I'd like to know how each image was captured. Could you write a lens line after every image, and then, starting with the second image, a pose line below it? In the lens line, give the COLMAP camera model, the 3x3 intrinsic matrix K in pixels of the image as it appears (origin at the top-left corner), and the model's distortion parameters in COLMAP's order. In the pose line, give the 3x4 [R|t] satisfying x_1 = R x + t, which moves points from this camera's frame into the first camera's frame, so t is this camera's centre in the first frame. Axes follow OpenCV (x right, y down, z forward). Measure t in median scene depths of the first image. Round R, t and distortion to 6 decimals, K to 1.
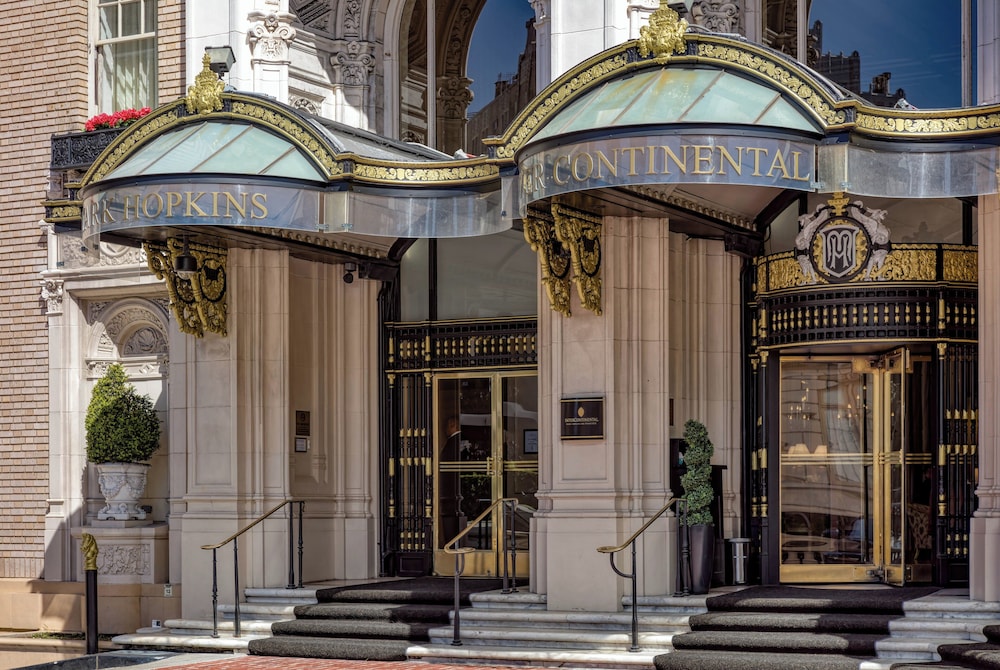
lens RADIAL K [[2700.4, 0, 591.6], [0, 2700.4, 333.4], [0, 0, 1]] dist [-0.874360, 0.754861]
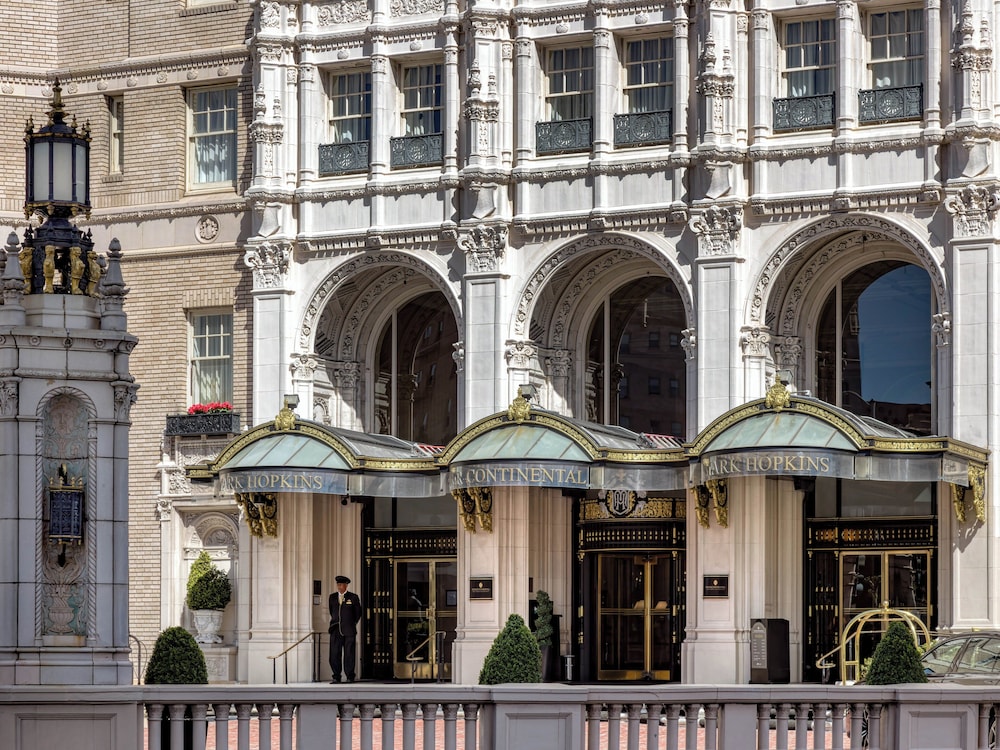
lens RADIAL K [[4034.6, 0, 500.0], [0, 4034.6, 375.0], [0, 0, 1]] dist [-1.860062, 4.115998]
pose [[0.999944, 0.008961, -0.005691, 0.021865], [-0.009019, 0.999908, -0.010119, -0.080230], [0.005600, 0.010170, 0.999933, -1.609877]]
